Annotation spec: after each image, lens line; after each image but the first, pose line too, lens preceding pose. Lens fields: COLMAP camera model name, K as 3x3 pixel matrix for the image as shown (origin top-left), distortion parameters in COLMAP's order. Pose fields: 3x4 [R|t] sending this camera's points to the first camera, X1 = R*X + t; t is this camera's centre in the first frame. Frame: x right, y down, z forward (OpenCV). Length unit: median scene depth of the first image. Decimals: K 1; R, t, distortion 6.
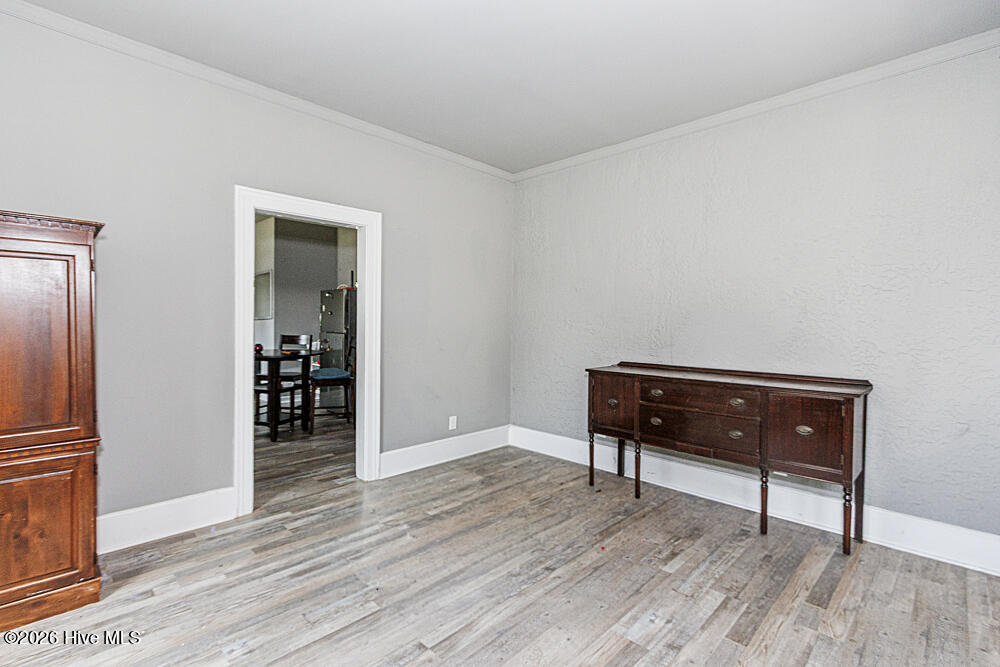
lens RADIAL K [[460.7, 0, 490.0], [0, 460.7, 336.8], [0, 0, 1]] dist [-0.003657, -0.000437]
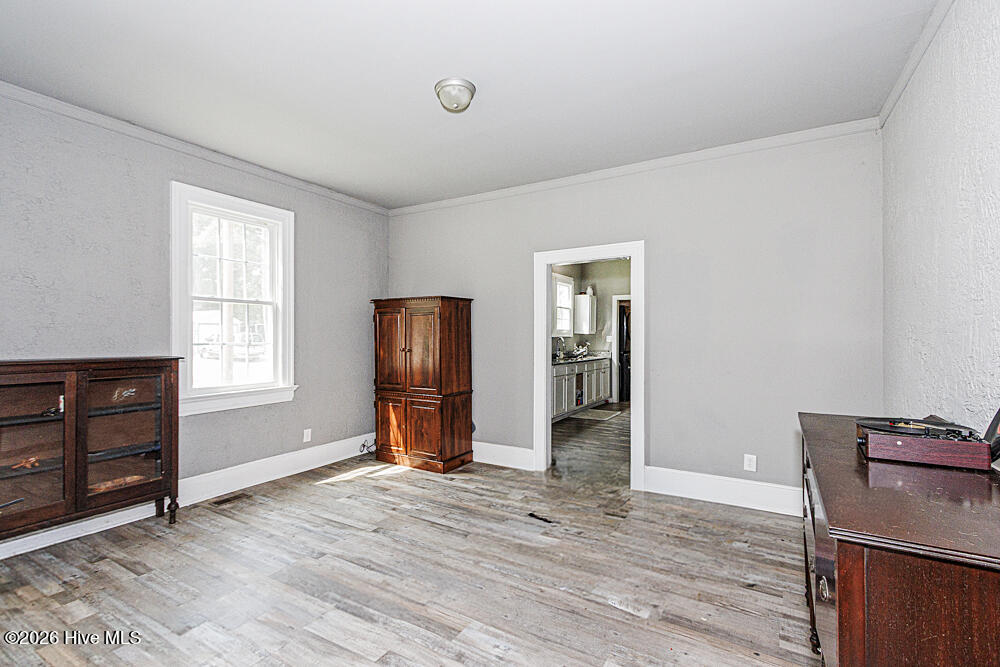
lens RADIAL K [[460.7, 0, 490.0], [0, 460.7, 336.8], [0, 0, 1]] dist [-0.003657, -0.000437]
pose [[0.230592, -0.007331, -0.973023, 1.093688], [-0.031211, 0.999401, -0.014926, -0.022343], [0.972550, 0.033810, 0.230226, 0.617679]]
